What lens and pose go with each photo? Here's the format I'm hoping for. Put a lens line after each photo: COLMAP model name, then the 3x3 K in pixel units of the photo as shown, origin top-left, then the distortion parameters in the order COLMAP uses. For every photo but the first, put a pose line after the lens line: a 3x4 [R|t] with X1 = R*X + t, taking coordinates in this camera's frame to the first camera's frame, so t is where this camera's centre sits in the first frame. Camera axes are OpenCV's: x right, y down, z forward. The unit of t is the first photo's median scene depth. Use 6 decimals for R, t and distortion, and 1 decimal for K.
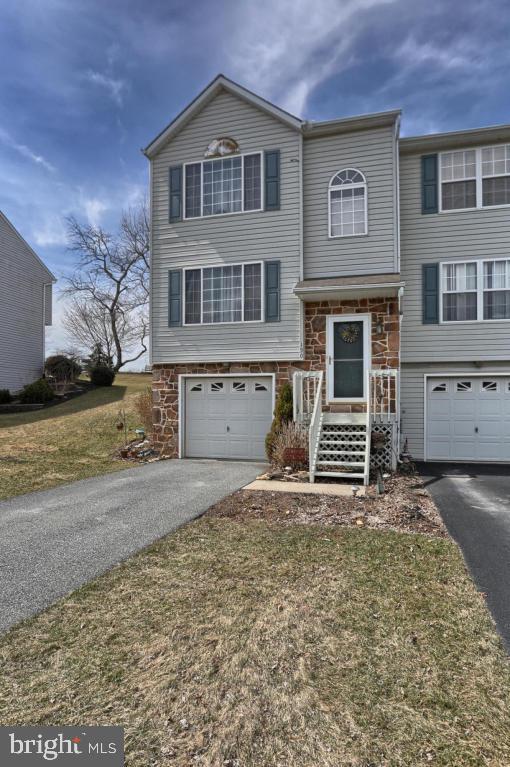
lens RADIAL K [[416.9, 0, 255.1], [0, 416.9, 405.3], [0, 0, 1]] dist [-0.041813, 0.002258]
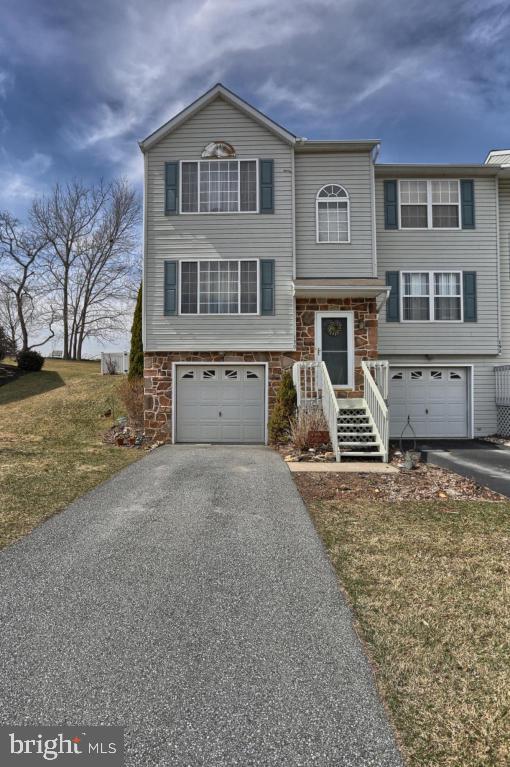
lens RADIAL K [[381.3, 0, 255.0], [0, 381.3, 383.5], [0, 0, 1]] dist [-0.067586, 0.030920]
pose [[0.973530, 0.000150, 0.228558, -0.213907], [0.003473, 0.999875, -0.015447, -0.006385], [-0.228532, 0.015832, 0.973408, 0.042659]]
